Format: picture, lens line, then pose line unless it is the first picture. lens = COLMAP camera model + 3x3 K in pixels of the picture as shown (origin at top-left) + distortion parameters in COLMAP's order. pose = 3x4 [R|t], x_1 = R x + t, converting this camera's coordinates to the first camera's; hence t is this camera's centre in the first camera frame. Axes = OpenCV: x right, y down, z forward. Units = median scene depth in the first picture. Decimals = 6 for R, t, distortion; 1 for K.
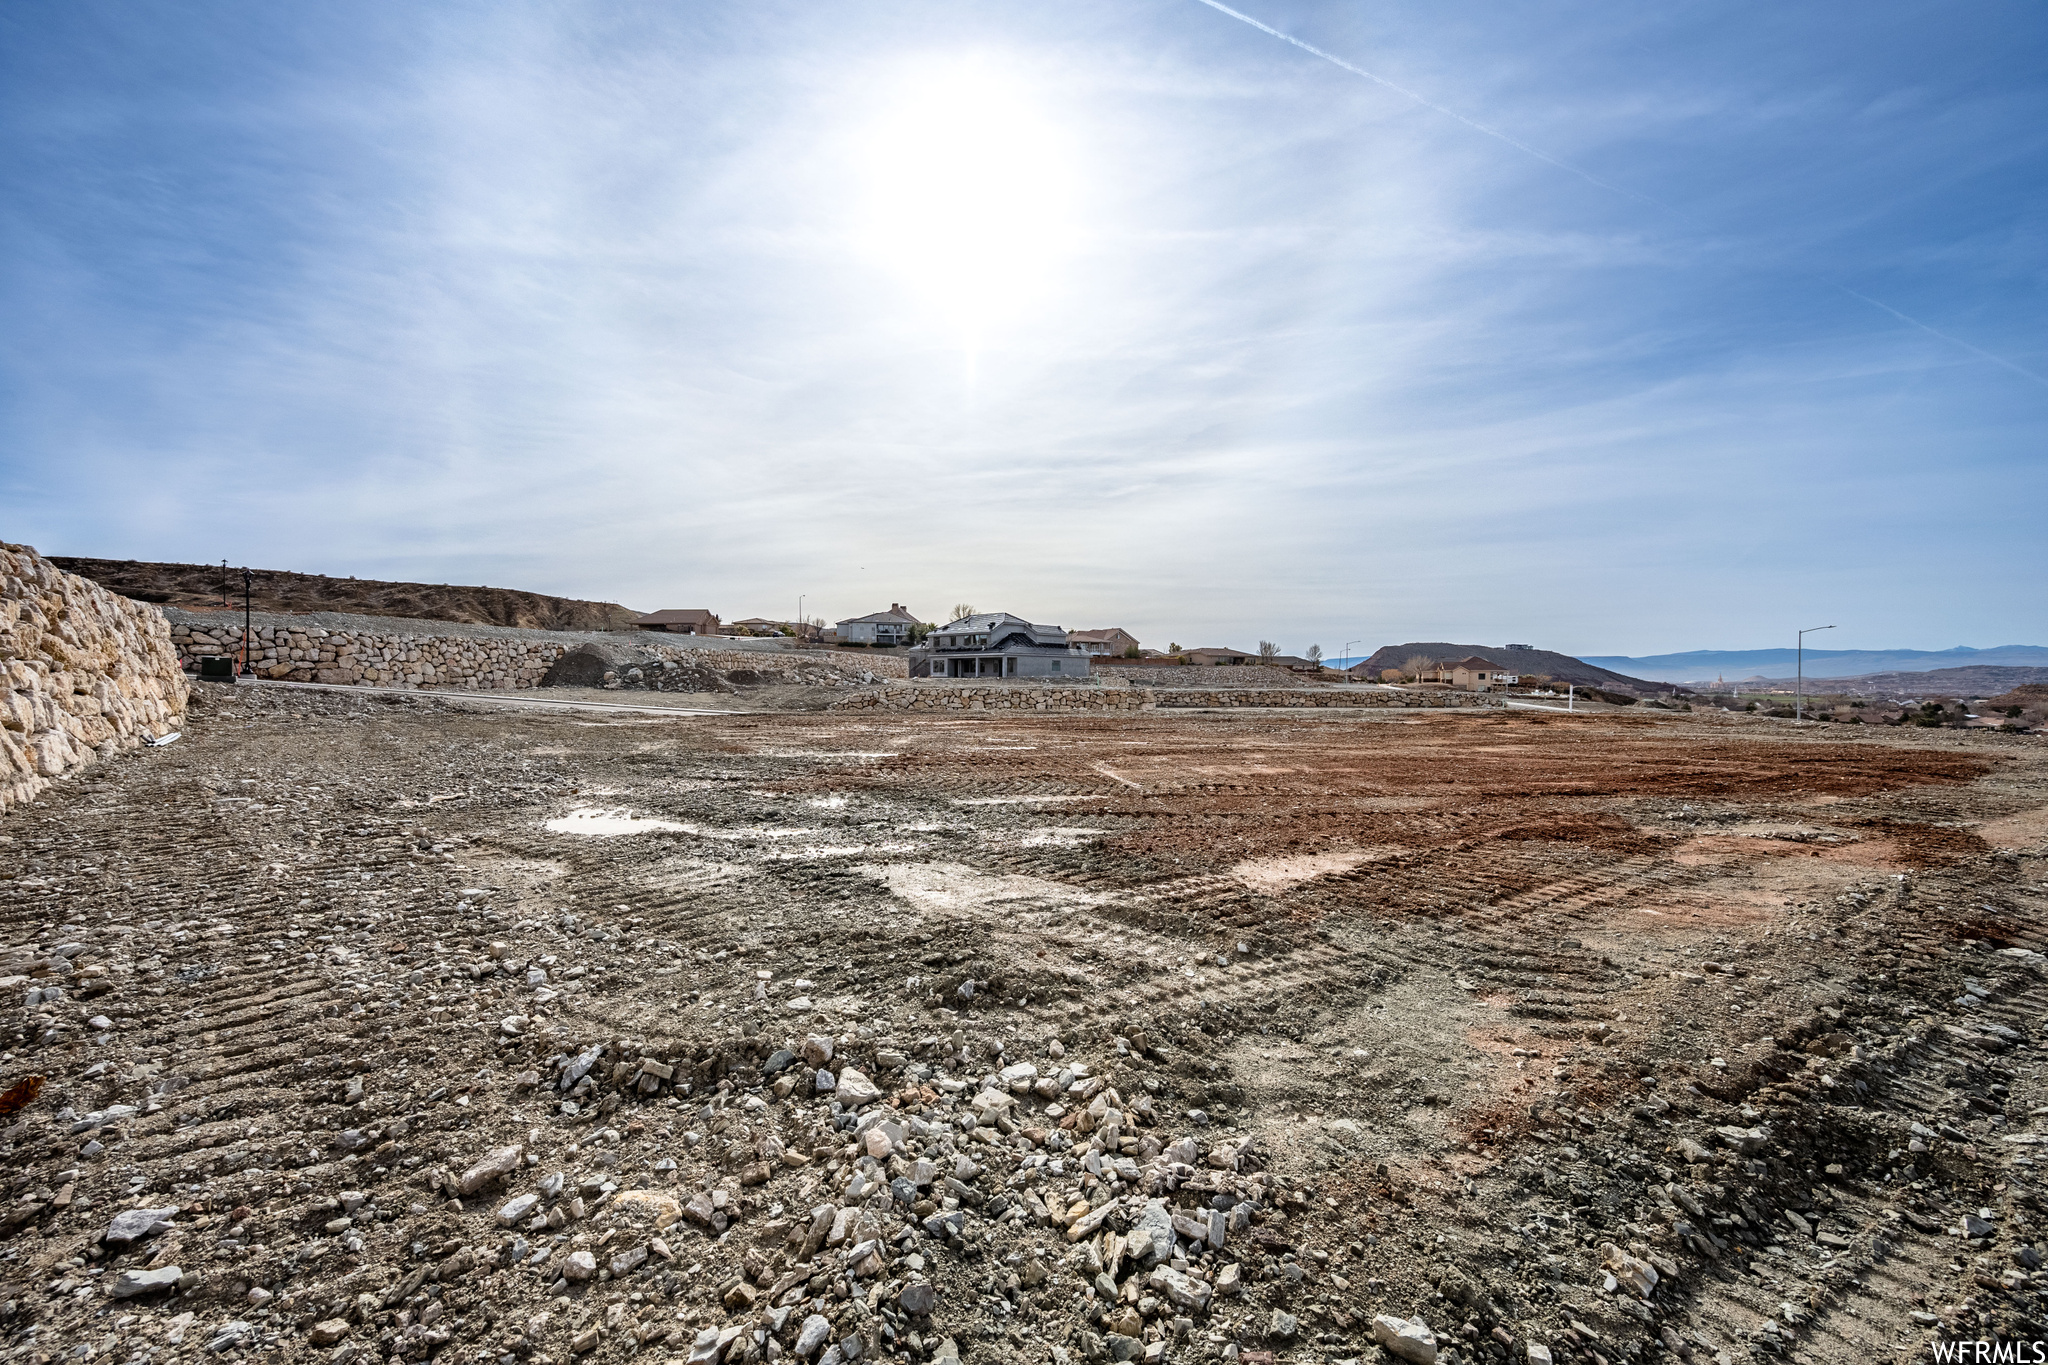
lens RADIAL K [[847.2, 0, 1013.5], [0, 847.2, 689.9], [0, 0, 1]] dist [0.008769, -0.000576]
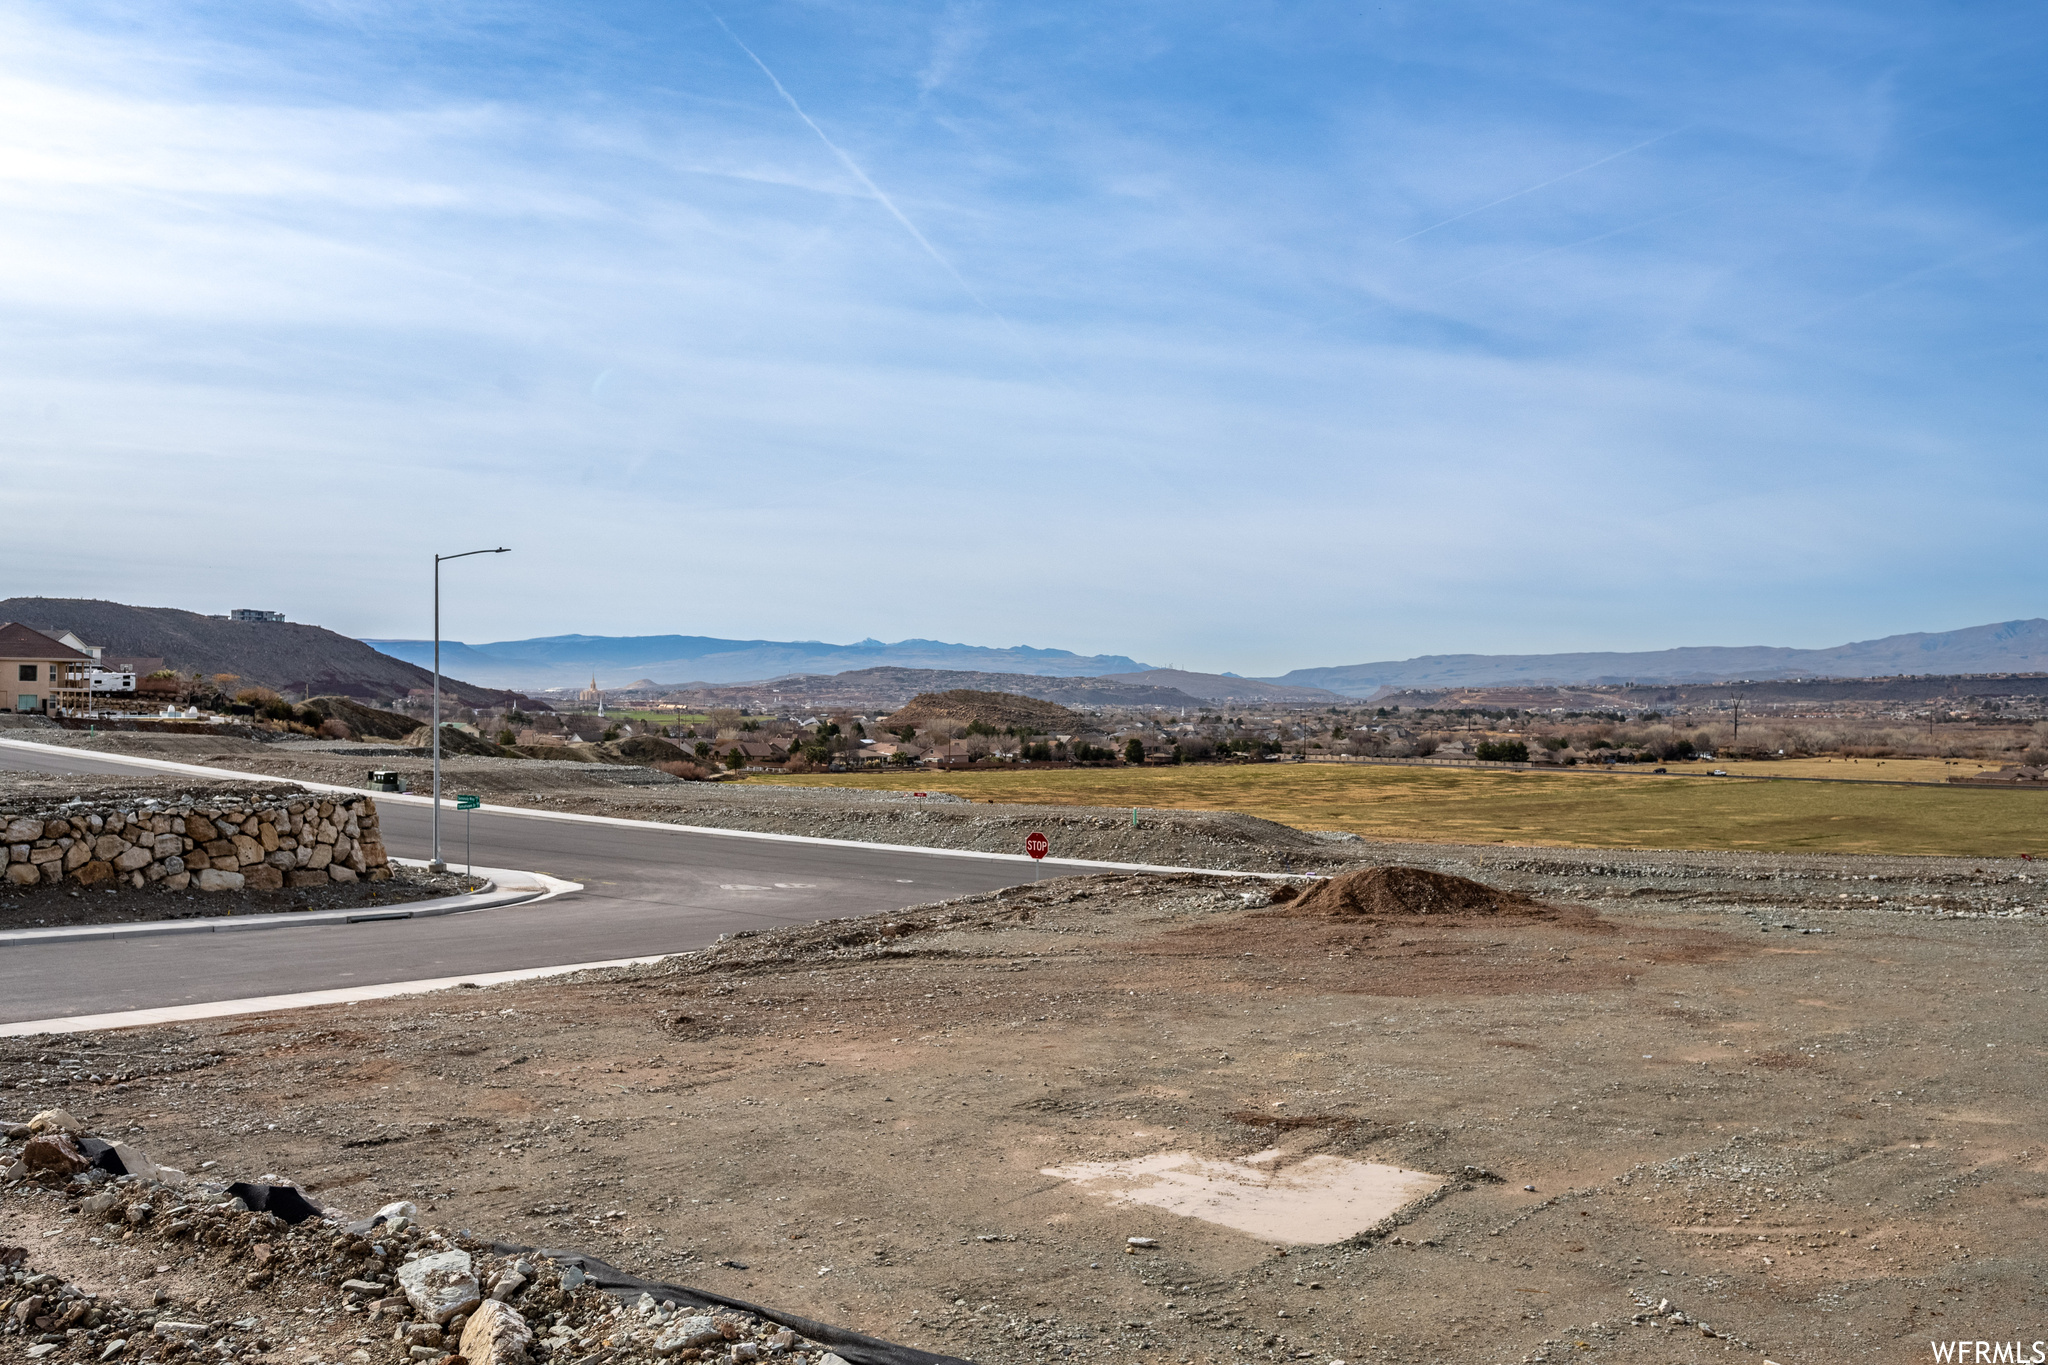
lens RADIAL K [[1787.0, 0, 1027.4], [0, 1787.0, 686.0], [0, 0, 1]] dist [-0.019024, -0.001653]
pose [[0.602189, 0.003482, 0.798346, 3.778398], [0.005092, 0.999953, -0.008202, -0.018799], [-0.798337, 0.009004, 0.602143, 2.867038]]
